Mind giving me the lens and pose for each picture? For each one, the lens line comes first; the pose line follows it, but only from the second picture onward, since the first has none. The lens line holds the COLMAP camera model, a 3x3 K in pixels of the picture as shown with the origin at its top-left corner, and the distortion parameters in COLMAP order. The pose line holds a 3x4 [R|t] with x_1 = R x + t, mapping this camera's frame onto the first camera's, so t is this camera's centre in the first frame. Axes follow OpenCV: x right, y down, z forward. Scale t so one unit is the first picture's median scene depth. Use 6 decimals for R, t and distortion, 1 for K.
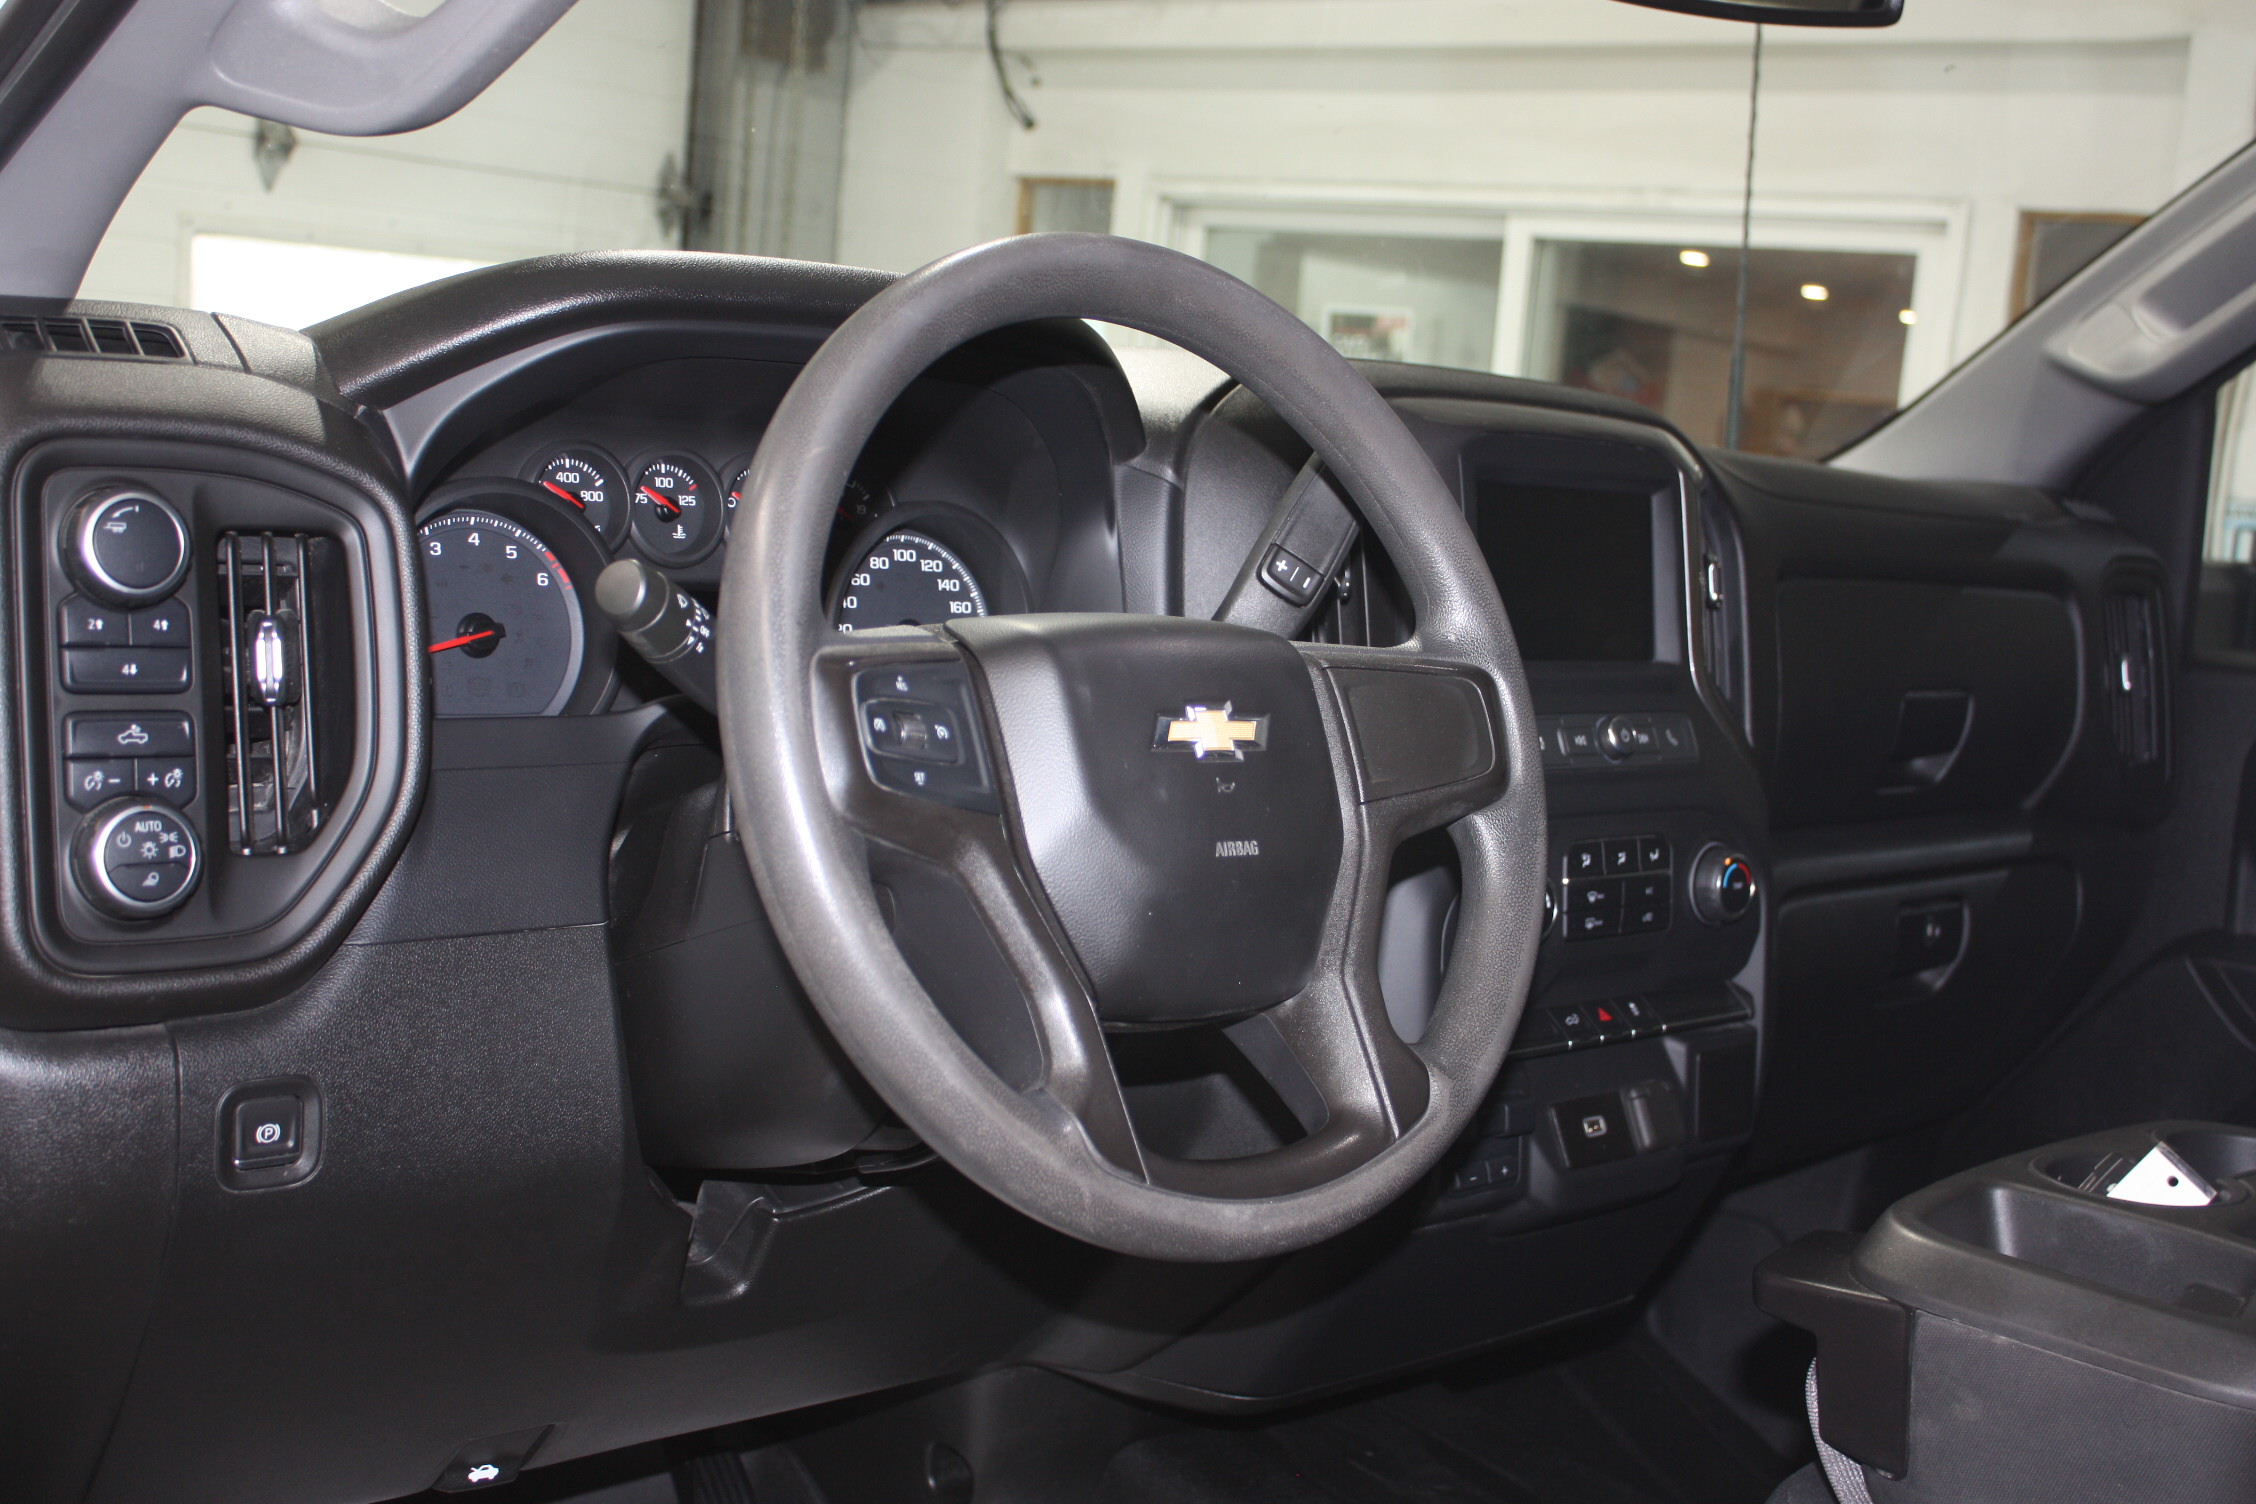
lens RADIAL K [[2484.5, 0, 1125.6], [0, 2484.5, 750.6], [0, 0, 1]] dist [-0.035987, 0.000000]
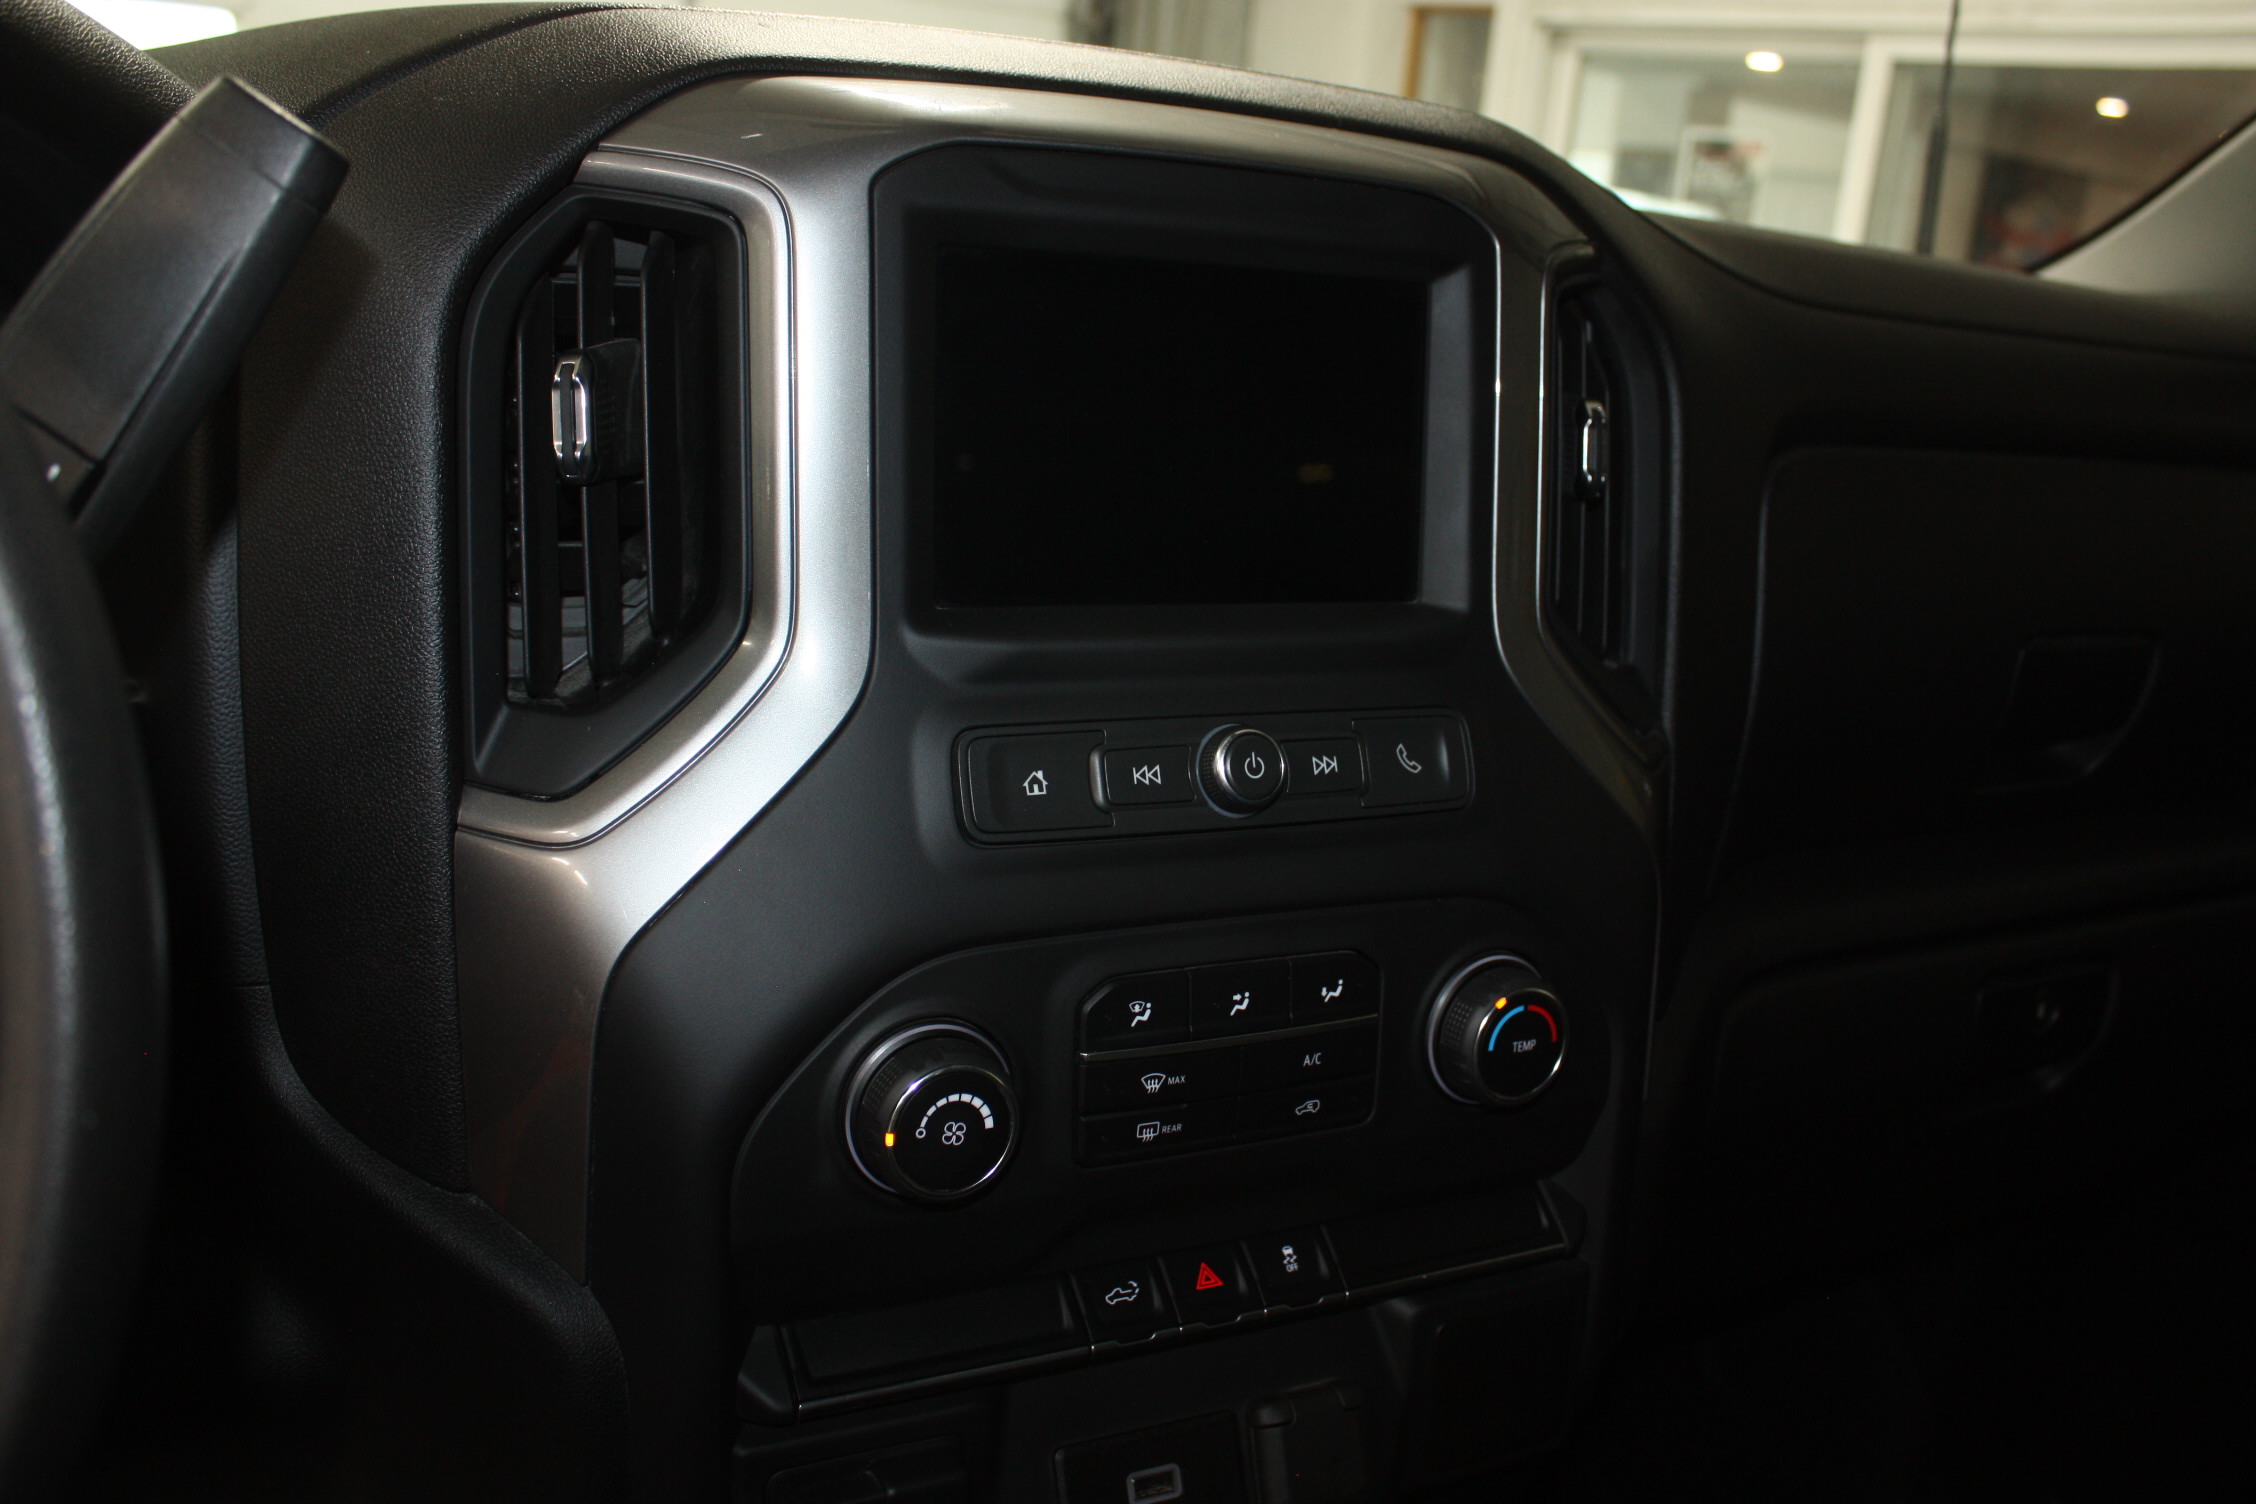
lens RADIAL K [[1960.4, 0, 1129.9], [0, 1960.4, 754.8], [0, 0, 1]] dist [-0.059020, 0.021931]
pose [[0.971074, 0.078947, -0.225350, 0.249519], [-0.050997, 0.990557, 0.127266, -0.053767], [0.233270, -0.112093, 0.965930, 0.577446]]
